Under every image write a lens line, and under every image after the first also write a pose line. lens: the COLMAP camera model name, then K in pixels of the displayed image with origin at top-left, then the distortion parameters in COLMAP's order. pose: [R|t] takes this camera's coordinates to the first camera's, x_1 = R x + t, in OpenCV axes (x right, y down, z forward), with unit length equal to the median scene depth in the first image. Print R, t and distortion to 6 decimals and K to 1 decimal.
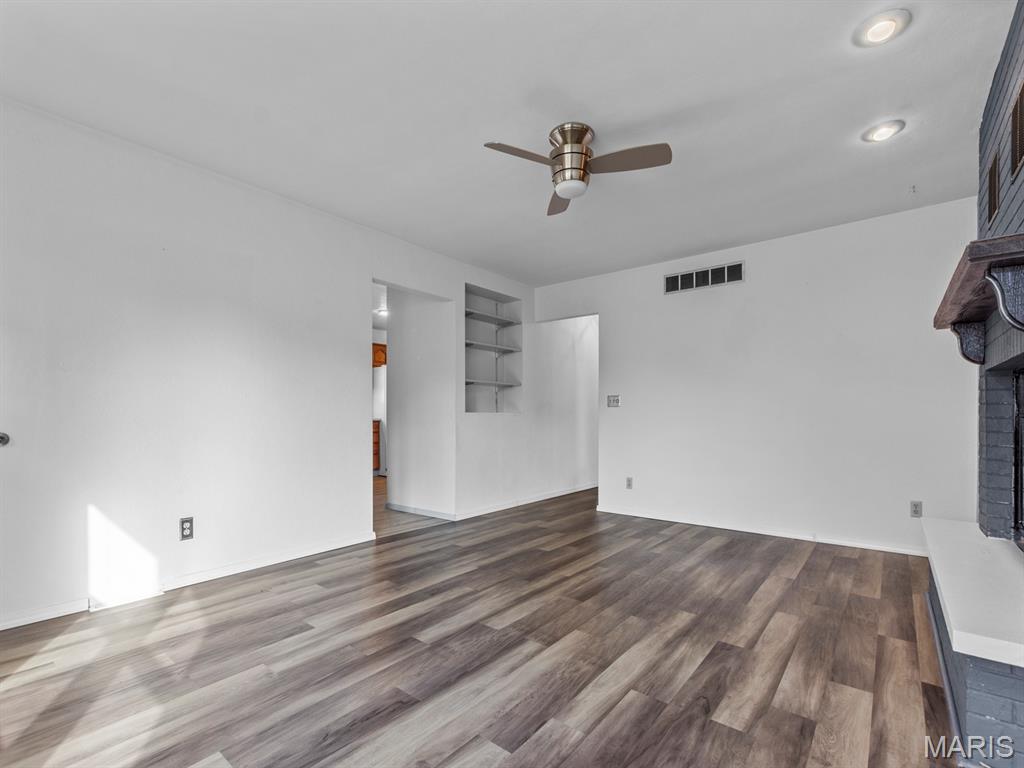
lens RADIAL K [[447.1, 0, 515.2], [0, 447.1, 400.2], [0, 0, 1]] dist [0.004104, 0.000366]
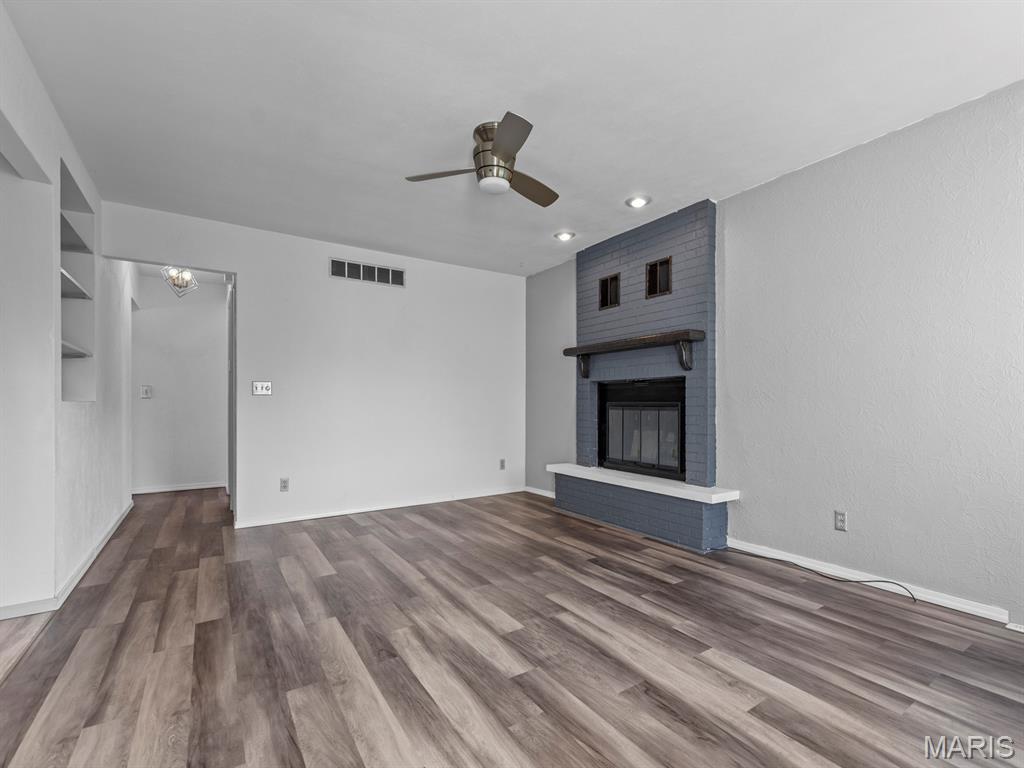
lens RADIAL K [[457.0, 0, 512.0], [0, 457.0, 384.0], [0, 0, 1]] dist [-0.001748, -0.000037]
pose [[0.338767, 0.041360, 0.939961, -0.870212], [-0.029025, 0.999017, -0.033498, 0.021234], [-0.940423, -0.015934, 0.339634, 0.614413]]
